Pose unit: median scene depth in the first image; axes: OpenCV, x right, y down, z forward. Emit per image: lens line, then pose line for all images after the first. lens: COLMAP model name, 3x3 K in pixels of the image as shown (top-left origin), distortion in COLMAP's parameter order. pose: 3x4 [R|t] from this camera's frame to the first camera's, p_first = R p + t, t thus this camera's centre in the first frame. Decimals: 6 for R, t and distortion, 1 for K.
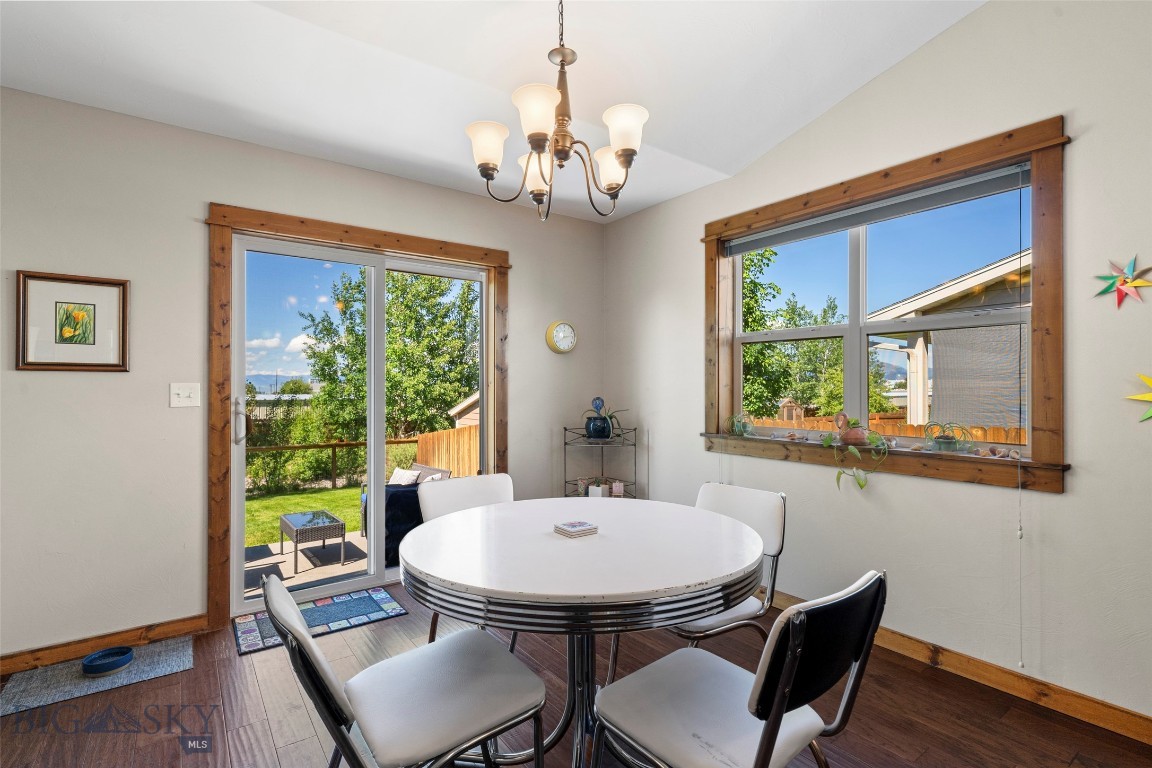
lens RADIAL K [[538.8, 0, 578.3], [0, 538.8, 386.7], [0, 0, 1]] dist [-0.017705, -0.000681]
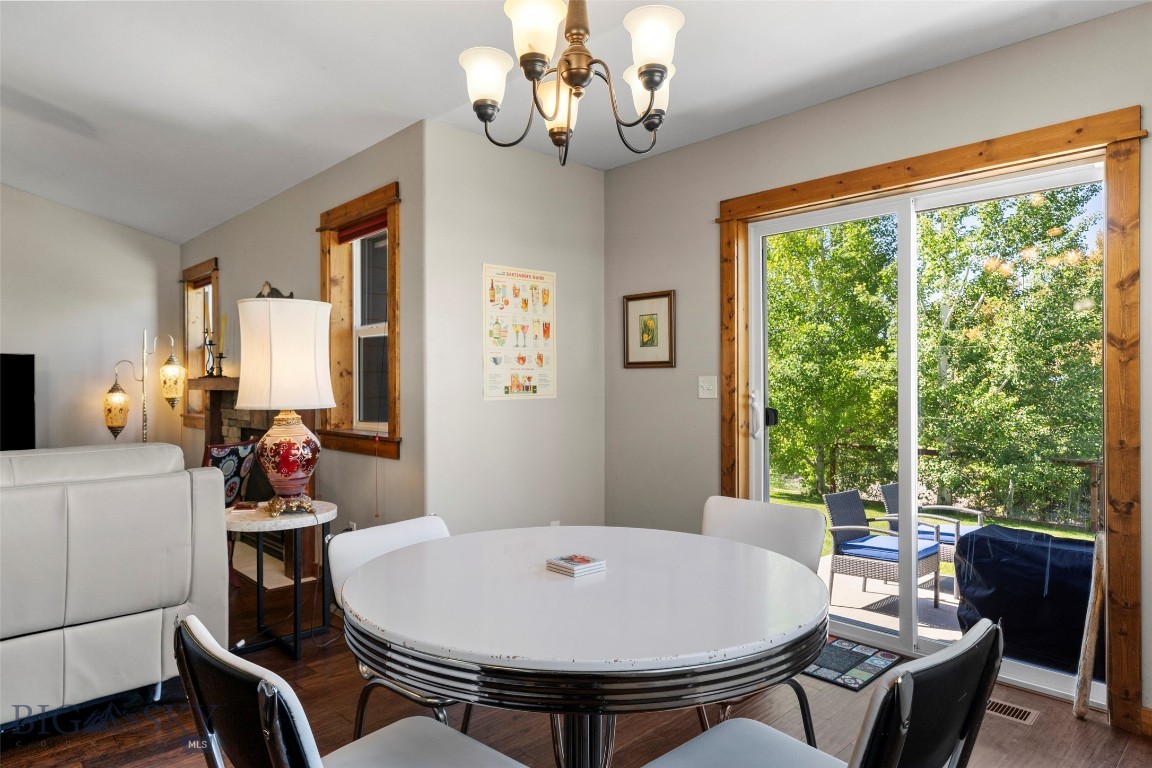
lens RADIAL K [[693.8, 0, 575.0], [0, 693.8, 387.1], [0, 0, 1]] dist [0.006787, 0.000495]
pose [[0.128268, 0.007321, -0.991712, 0.600839], [0.007936, 0.999933, 0.008408, 0.000927], [0.991708, -0.008949, 0.128202, 0.537576]]
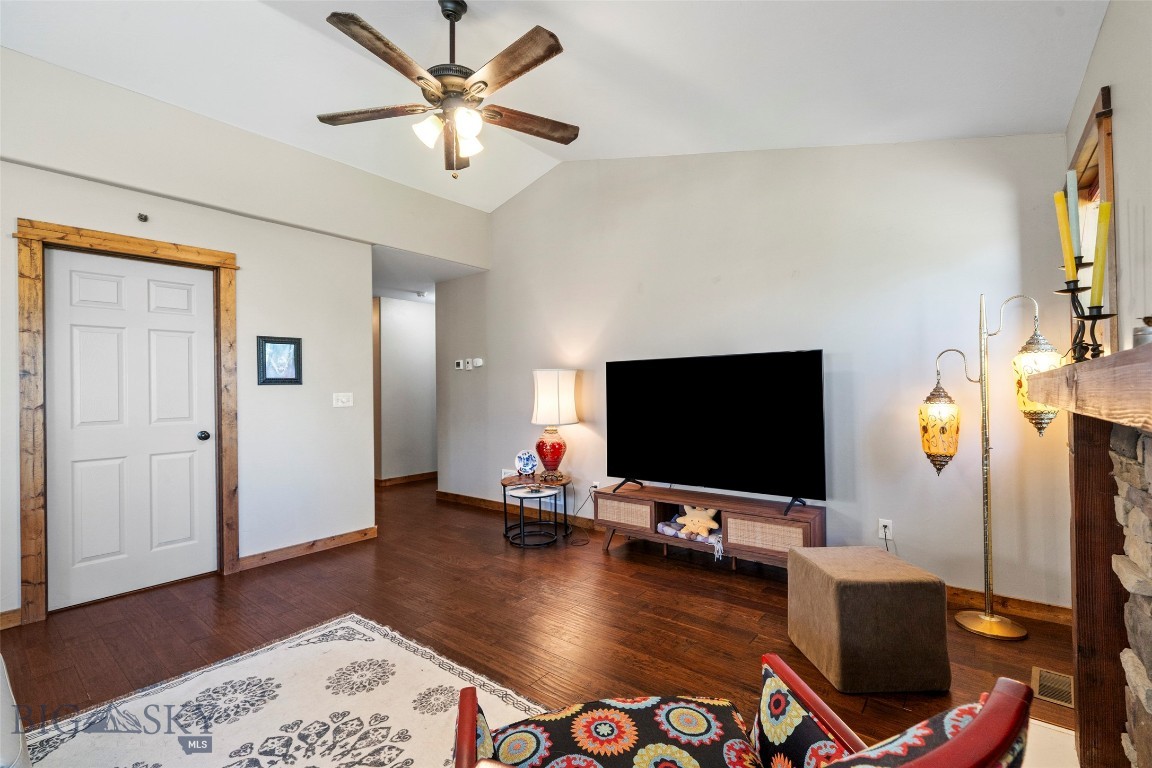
lens RADIAL K [[502.0, 0, 575.3], [0, 502.0, 387.0], [0, 0, 1]] dist [-0.000552, -0.000089]
pose [[-0.967829, 0.012133, -0.251317, -0.789169], [0.015707, 0.999802, -0.012220, -0.002131], [0.251119, -0.015774, -0.967828, 0.177326]]
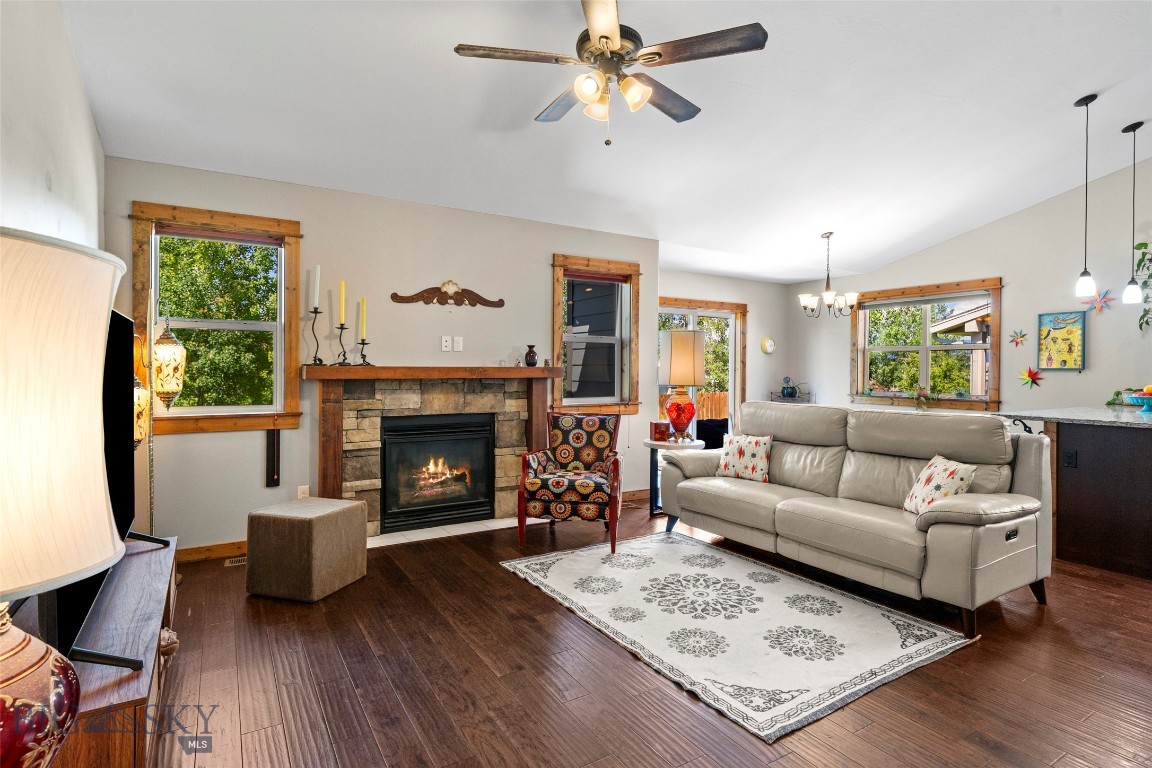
lens RADIAL K [[580.3, 0, 579.1], [0, 580.3, 365.8], [0, 0, 1]] dist [-0.005256, 0.000039]
pose [[0.996481, 0.006146, -0.083595, -0.774673], [-0.006358, 0.999977, -0.002271, -0.014993], [0.083579, 0.002795, 0.996497, -1.649332]]
